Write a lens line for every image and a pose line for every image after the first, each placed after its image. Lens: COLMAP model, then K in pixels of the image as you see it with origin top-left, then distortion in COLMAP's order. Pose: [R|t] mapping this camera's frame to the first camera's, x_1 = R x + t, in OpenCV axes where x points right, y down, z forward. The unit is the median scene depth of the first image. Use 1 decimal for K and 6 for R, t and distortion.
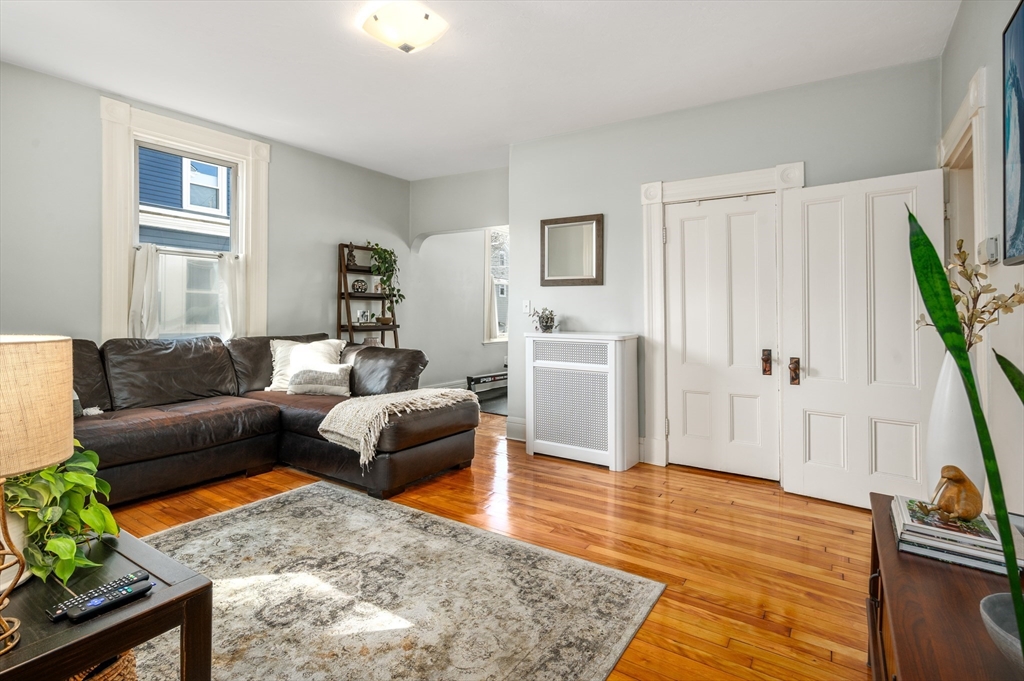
lens RADIAL K [[502.3, 0, 515.7], [0, 502.3, 301.2], [0, 0, 1]] dist [-0.001010, -0.000123]
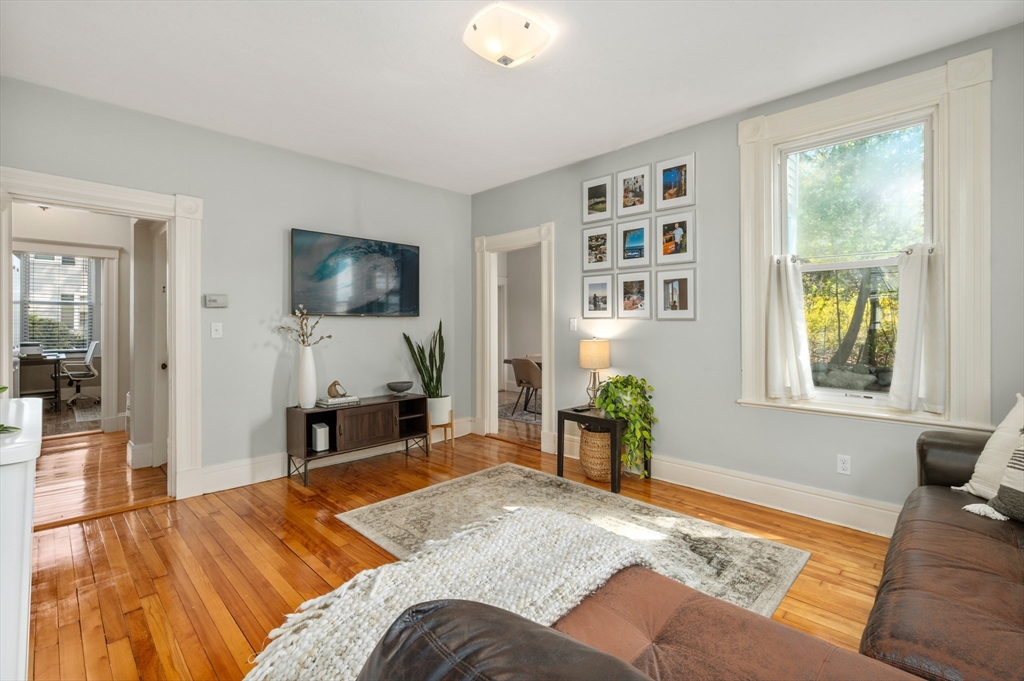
lens RADIAL K [[460.1, 0, 512.8], [0, 460.1, 332.2], [0, 0, 1]] dist [-0.002111, -0.000257]
pose [[-0.979665, -0.011383, 0.200316, -0.462298], [-0.011497, 0.999934, 0.000595, 0.005561], [-0.200310, -0.001721, -0.979731, 2.093998]]
